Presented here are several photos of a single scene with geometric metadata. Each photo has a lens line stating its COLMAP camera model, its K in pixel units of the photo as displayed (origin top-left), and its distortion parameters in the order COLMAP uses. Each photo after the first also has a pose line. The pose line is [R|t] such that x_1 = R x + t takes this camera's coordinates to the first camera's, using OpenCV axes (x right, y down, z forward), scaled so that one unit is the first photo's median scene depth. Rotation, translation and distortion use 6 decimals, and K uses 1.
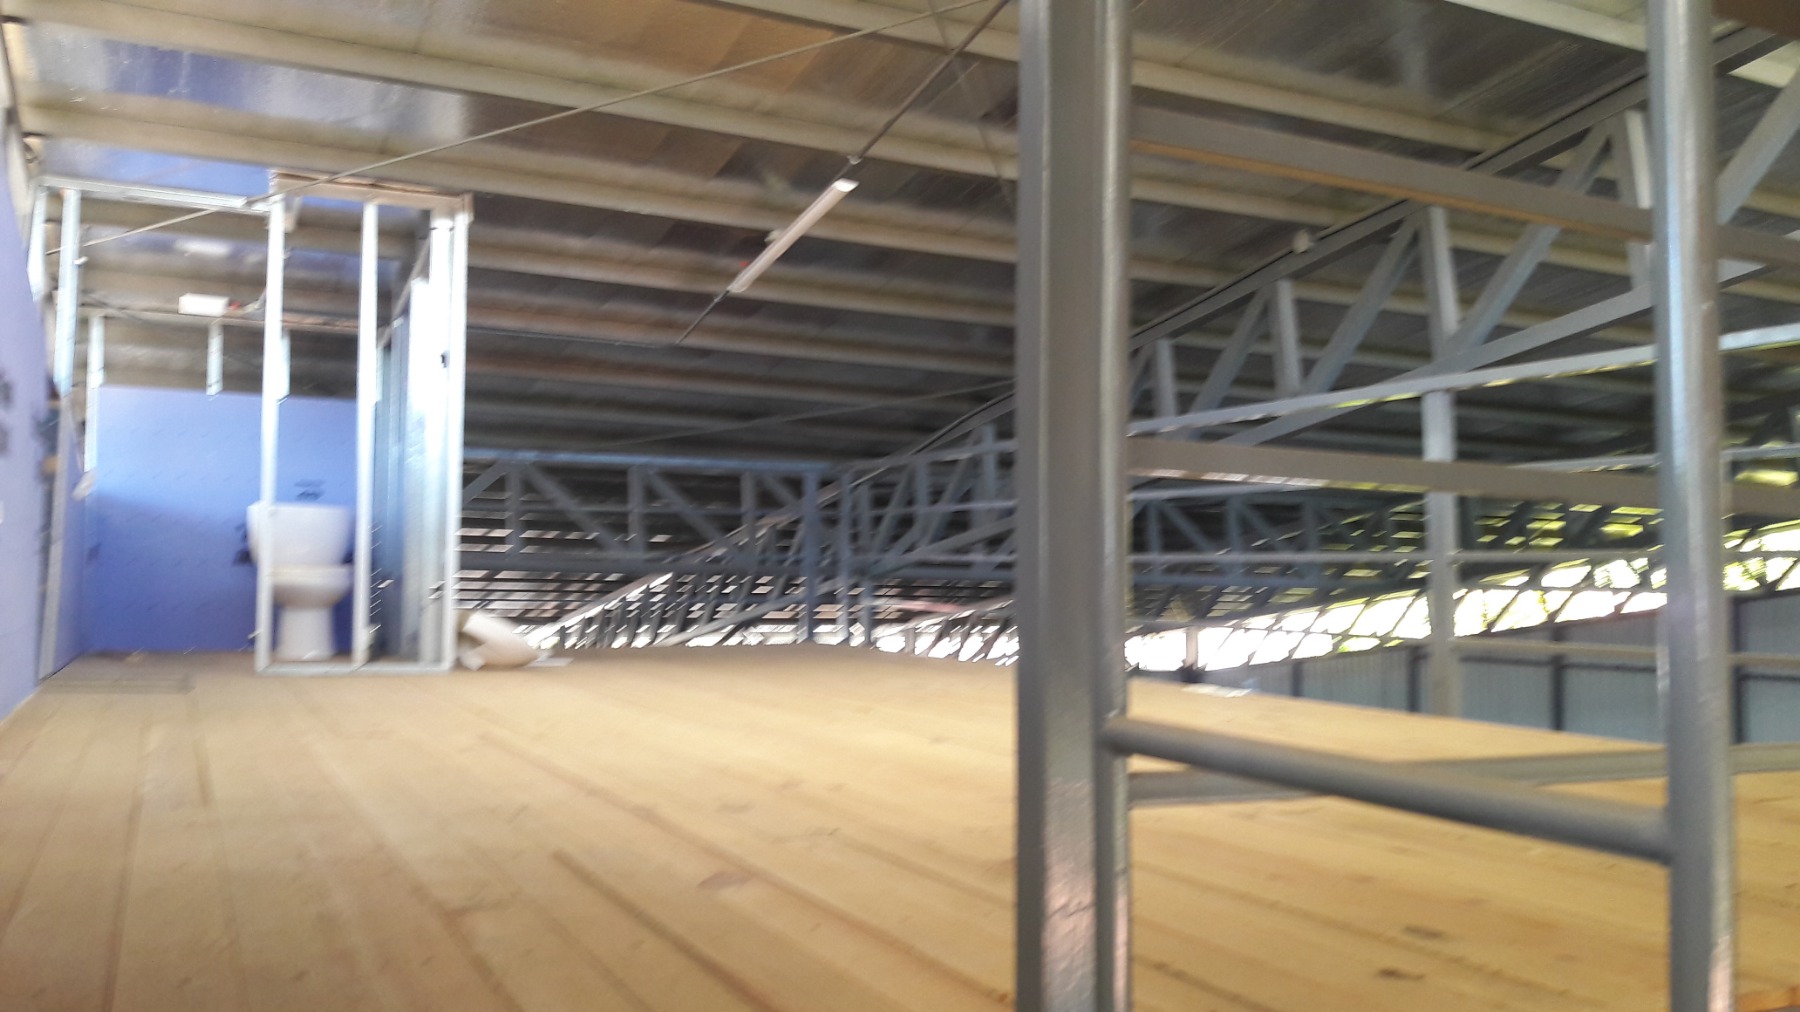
lens RADIAL K [[1467.5, 0, 900.0], [0, 1467.5, 506.0], [0, 0, 1]] dist [0.063001, -0.237728]
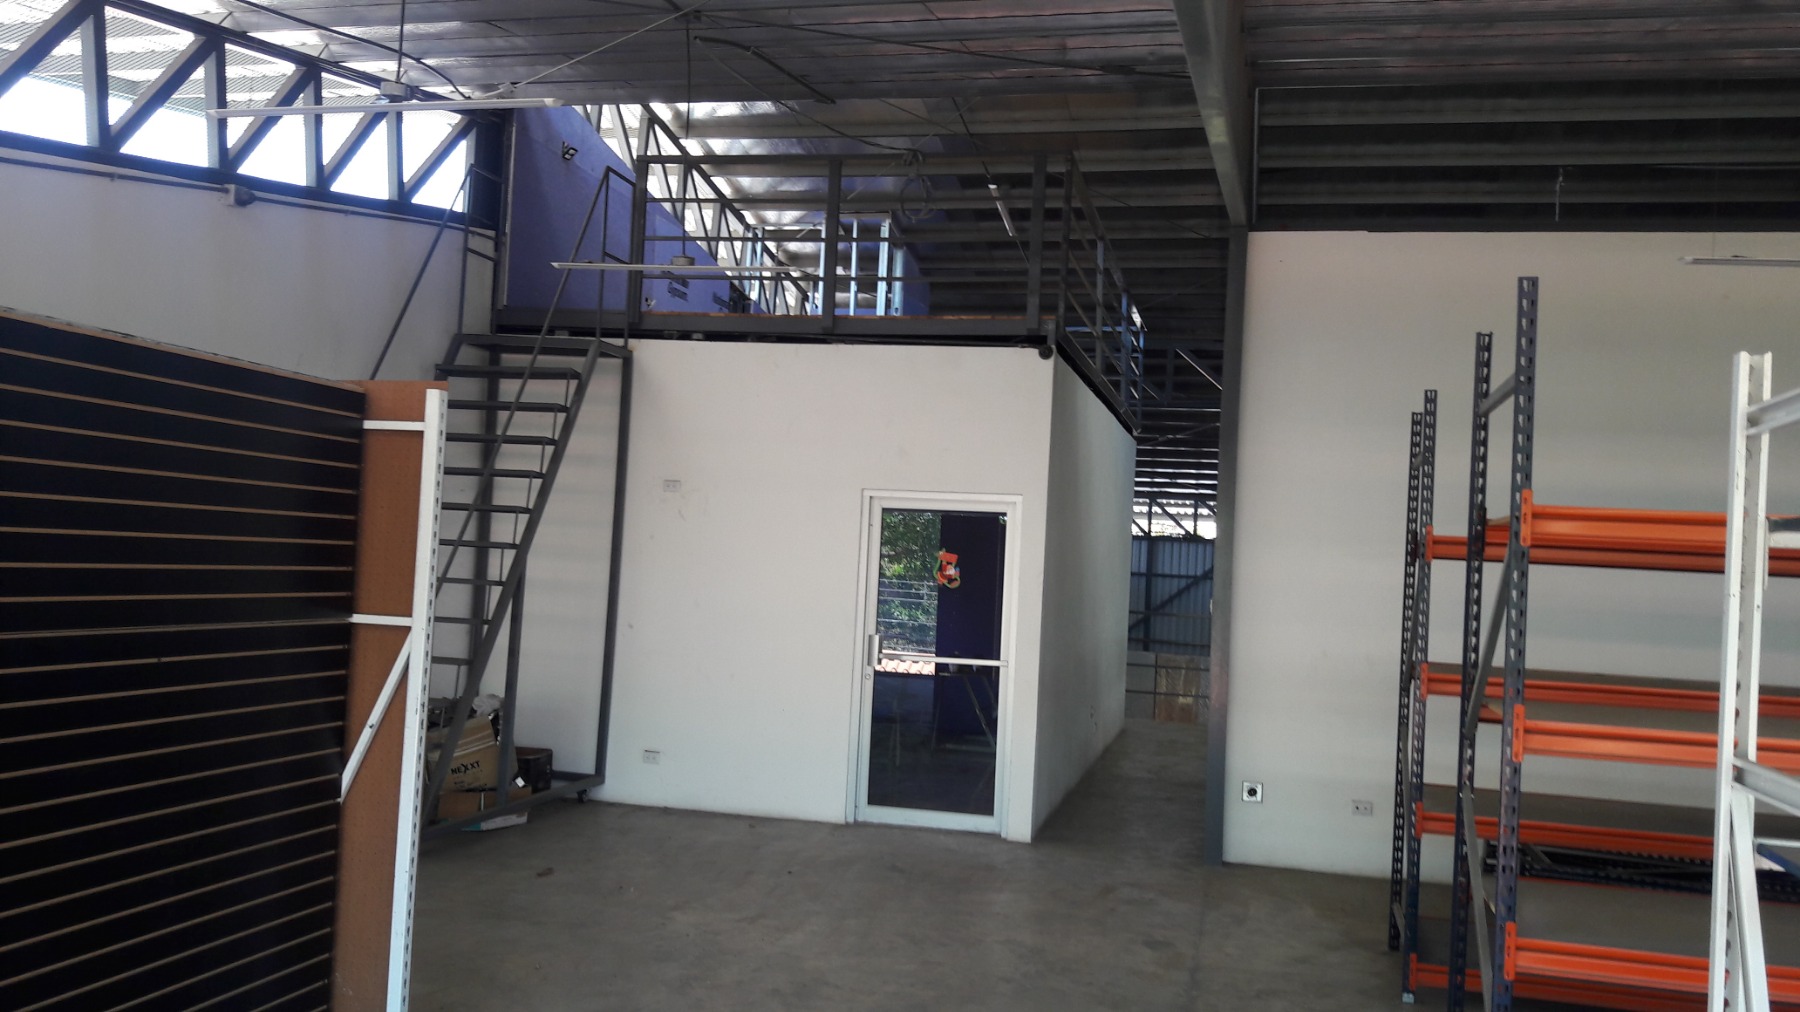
lens RADIAL K [[1466.4, 0, 900.0], [0, 1466.4, 506.0], [0, 0, 1]] dist [0.067269, 0.000020]
pose [[0.767440, -0.006522, -0.641087, 1.355691], [-0.003104, 0.999899, -0.013888, 0.335513], [0.641113, 0.012648, 0.767342, -0.930717]]
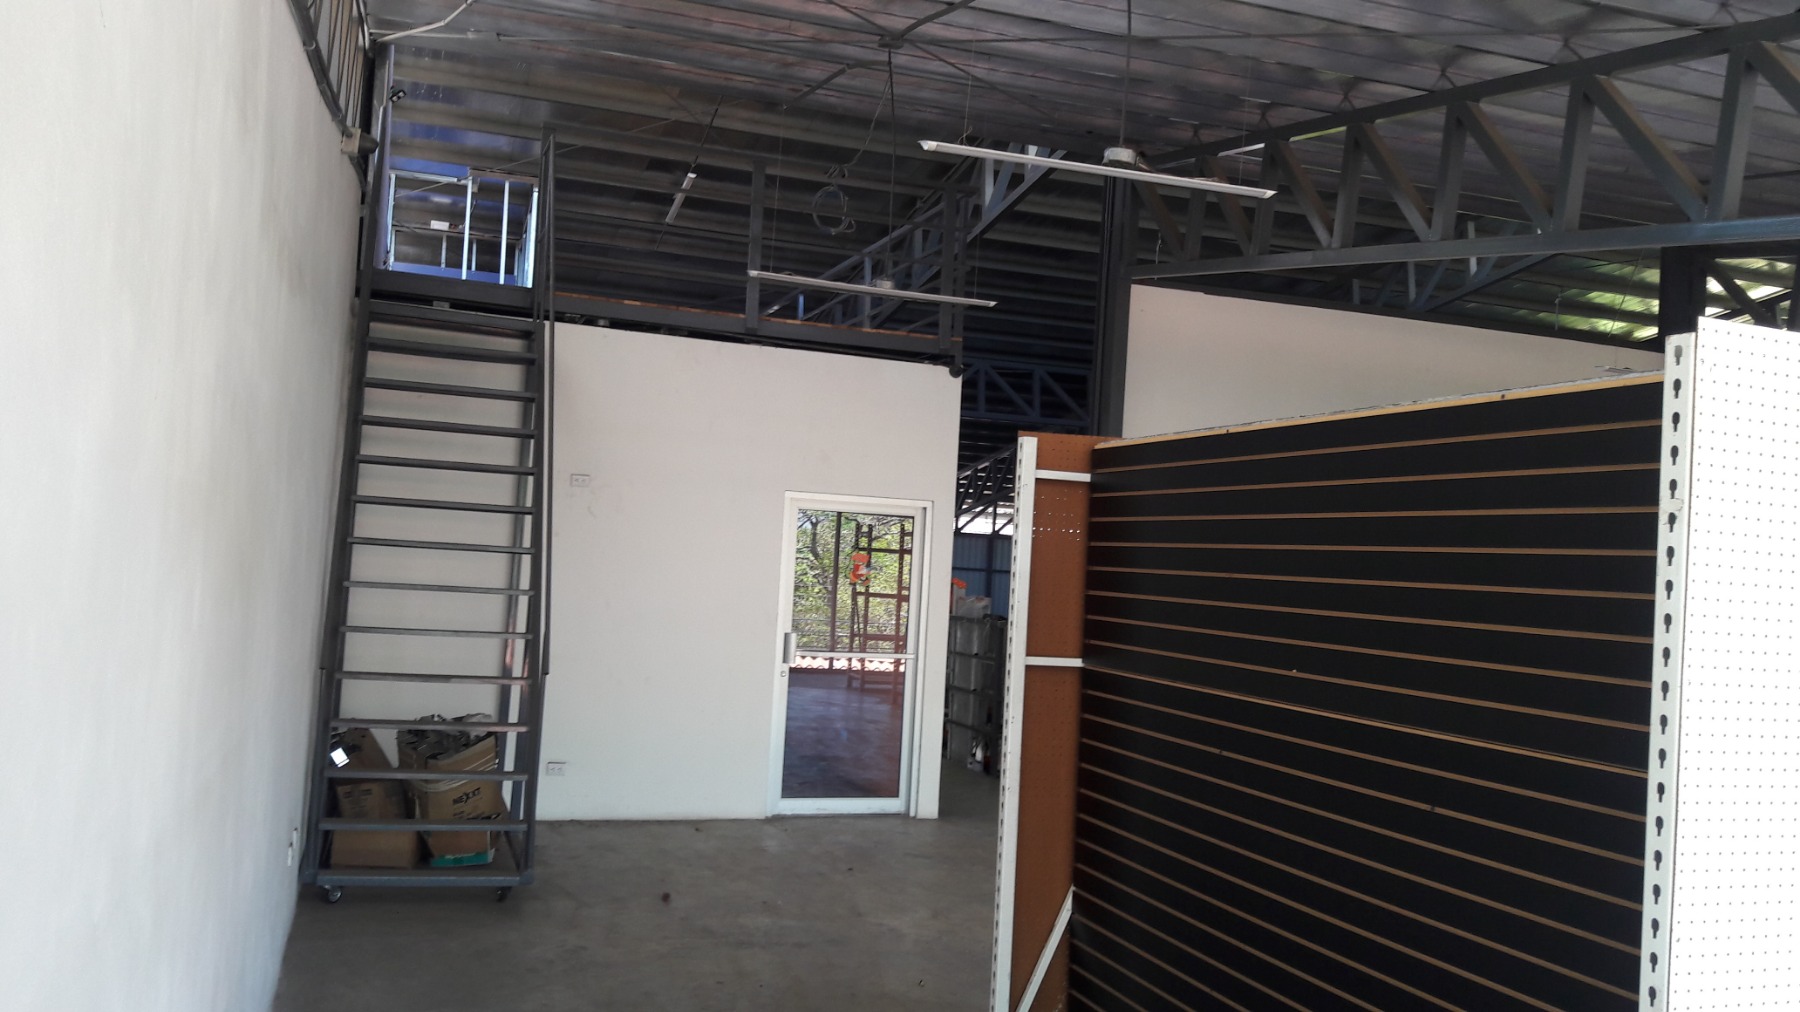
lens RADIAL K [[1467.5, 0, 900.0], [0, 1467.5, 506.0], [0, 0, 1]] dist [0.063001, -0.237728]
pose [[0.991975, 0.029872, -0.122855, 0.602142], [-0.029070, 0.999543, 0.008319, 0.293397], [0.123047, -0.004681, 0.992390, -1.346852]]
